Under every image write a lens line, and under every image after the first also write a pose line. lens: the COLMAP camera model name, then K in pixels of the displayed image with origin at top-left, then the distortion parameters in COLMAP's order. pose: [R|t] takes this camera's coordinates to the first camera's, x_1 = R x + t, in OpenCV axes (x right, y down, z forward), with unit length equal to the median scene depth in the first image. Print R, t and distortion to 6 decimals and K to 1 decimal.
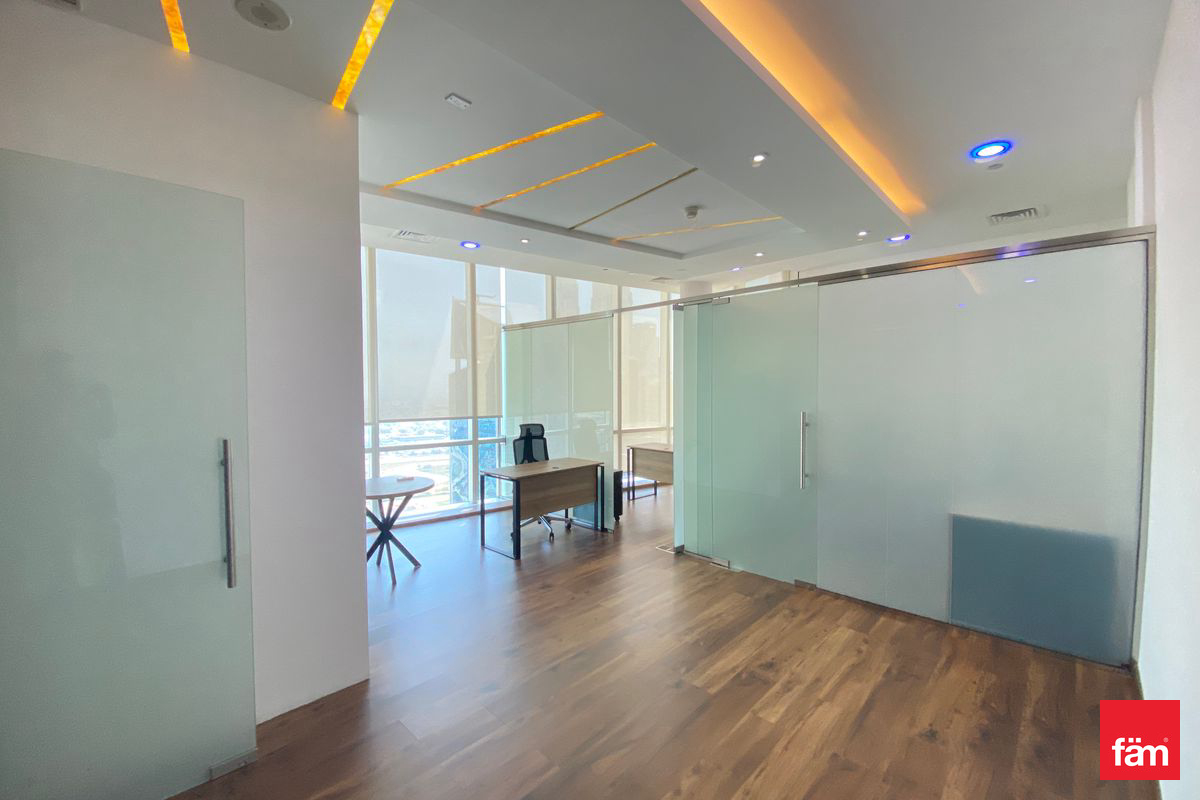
lens RADIAL K [[489.5, 0, 600.0], [0, 489.5, 400.0], [0, 0, 1]] dist [0.037083, -0.026386]
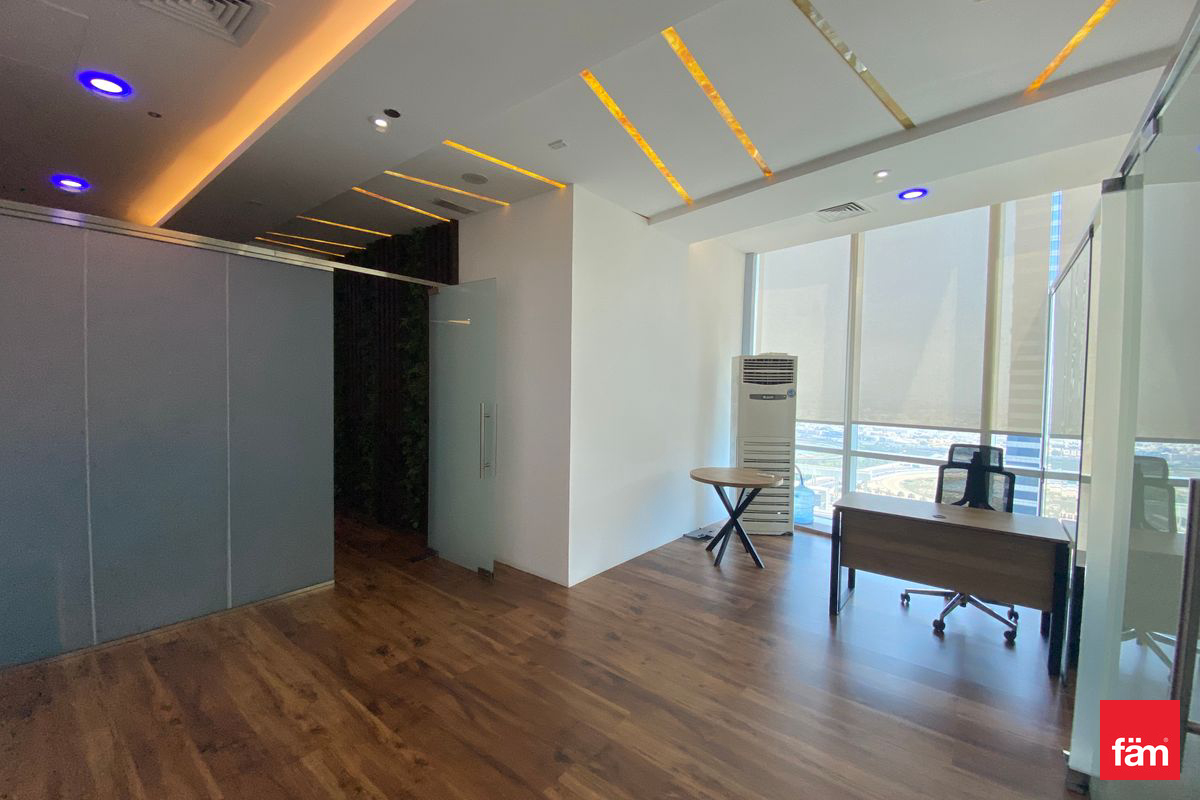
lens RADIAL K [[489.5, 0, 600.0], [0, 489.5, 400.0], [0, 0, 1]] dist [0.037083, -0.026386]
pose [[0.082081, 0.039388, -0.995847, 0.934517], [-0.047166, 0.998253, 0.035596, -0.017909], [0.995509, 0.044049, 0.083796, 0.986936]]
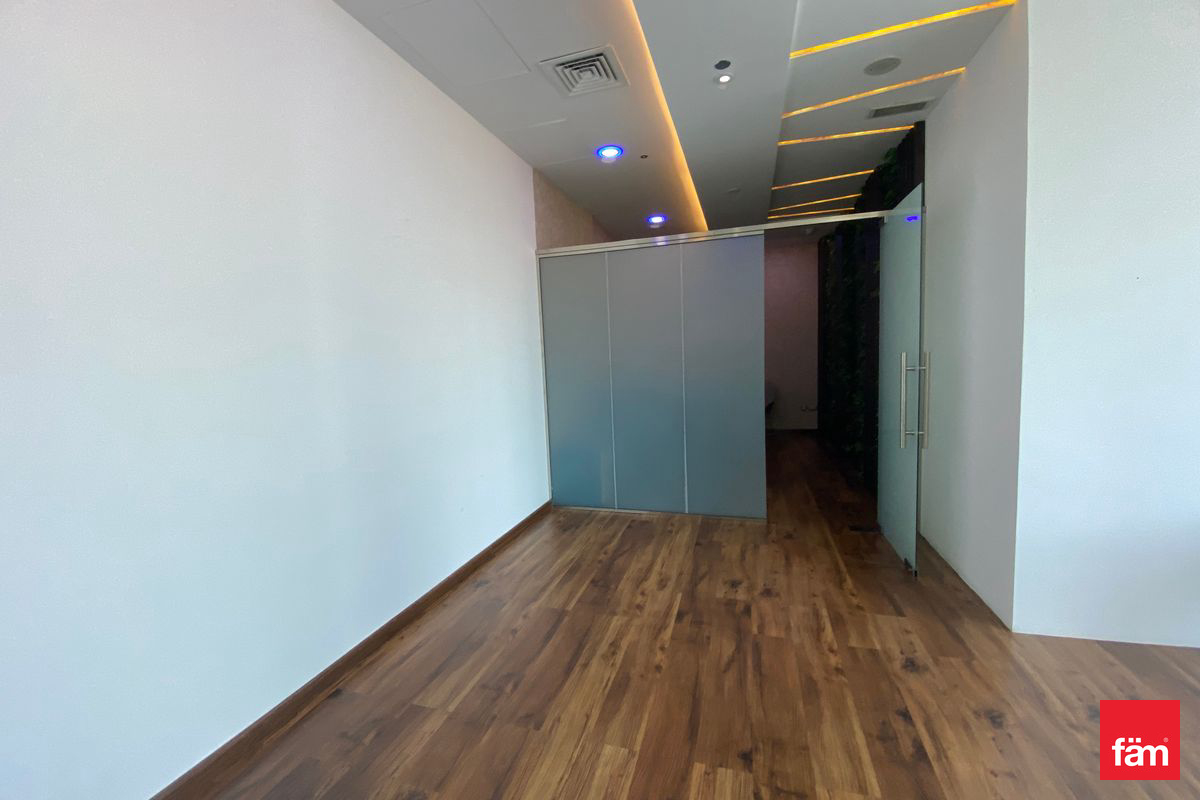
lens RADIAL K [[489.5, 0, 600.0], [0, 489.5, 400.0], [0, 0, 1]] dist [0.037083, -0.026386]
pose [[-0.890894, 0.077058, -0.447628, 0.604124], [0.027043, 0.992754, 0.117078, 0.015101], [0.453406, 0.092199, -0.886523, 1.483307]]
